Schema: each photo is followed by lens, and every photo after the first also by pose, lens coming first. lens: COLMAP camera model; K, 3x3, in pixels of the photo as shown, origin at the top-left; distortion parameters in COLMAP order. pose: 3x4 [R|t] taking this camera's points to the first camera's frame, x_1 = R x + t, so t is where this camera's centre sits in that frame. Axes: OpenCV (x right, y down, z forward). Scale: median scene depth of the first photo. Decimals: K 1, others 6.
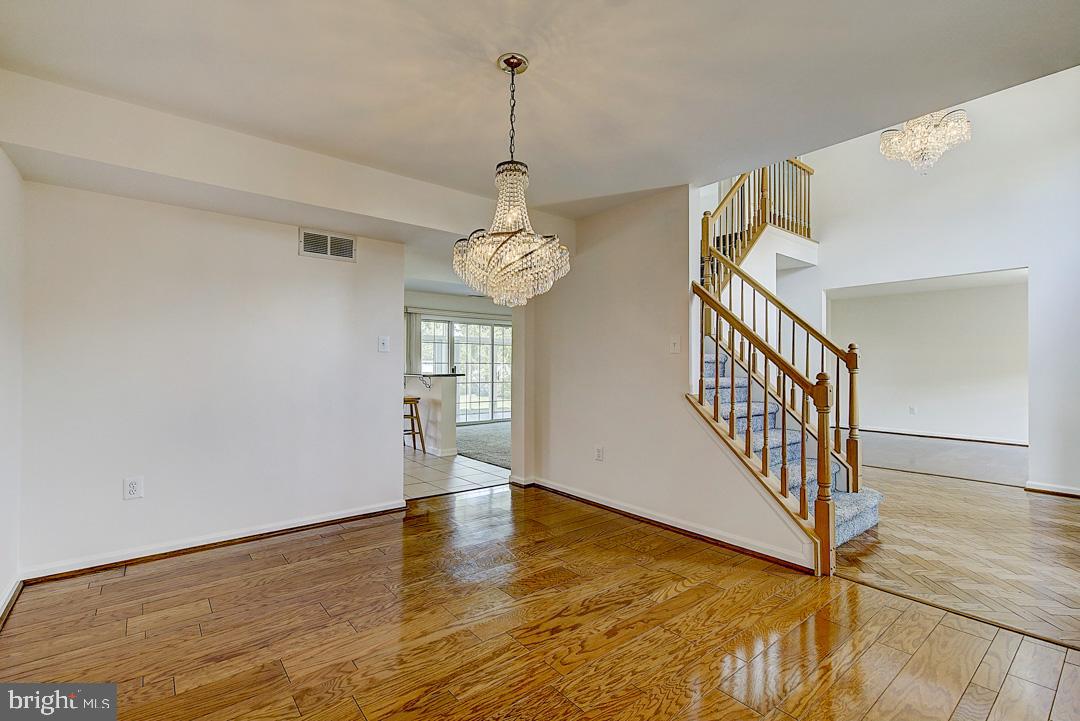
lens RADIAL K [[490.3, 0, 532.4], [0, 490.3, 359.6], [0, 0, 1]] dist [-0.001563, 0.000130]
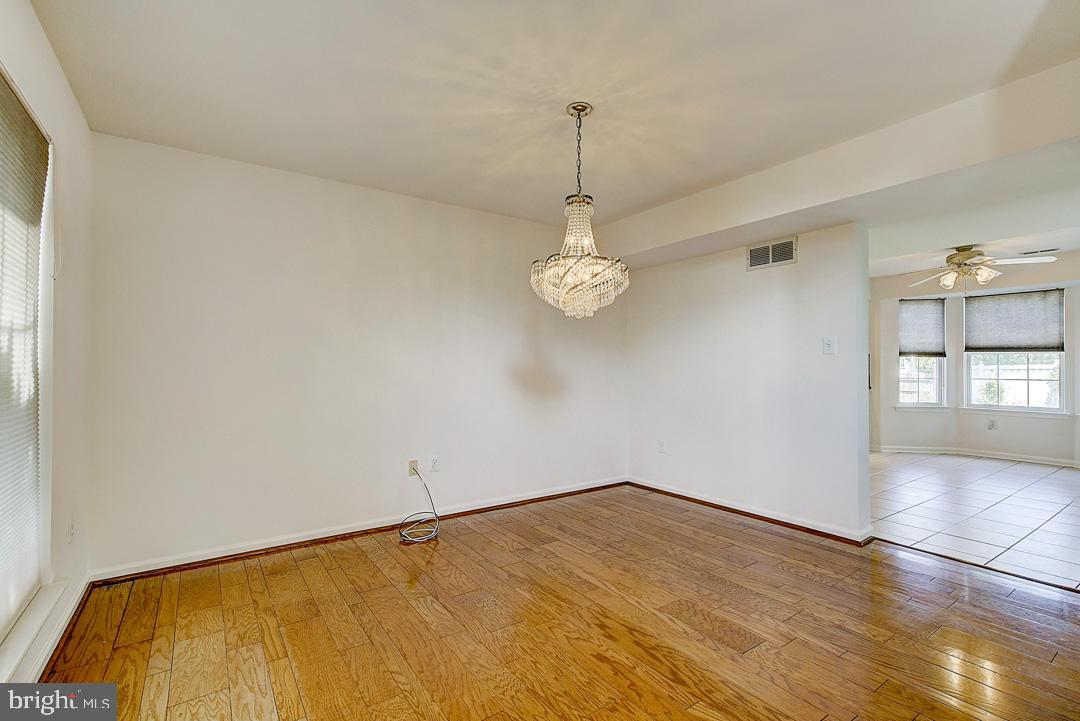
lens RADIAL K [[490.3, 0, 532.0], [0, 490.3, 366.2], [0, 0, 1]] dist [-0.001563, 0.000130]
pose [[-0.075311, -0.006334, -0.997140, 0.920780], [0.009554, 0.999929, -0.007073, 0.010416], [0.997114, -0.010059, -0.075245, 0.791922]]
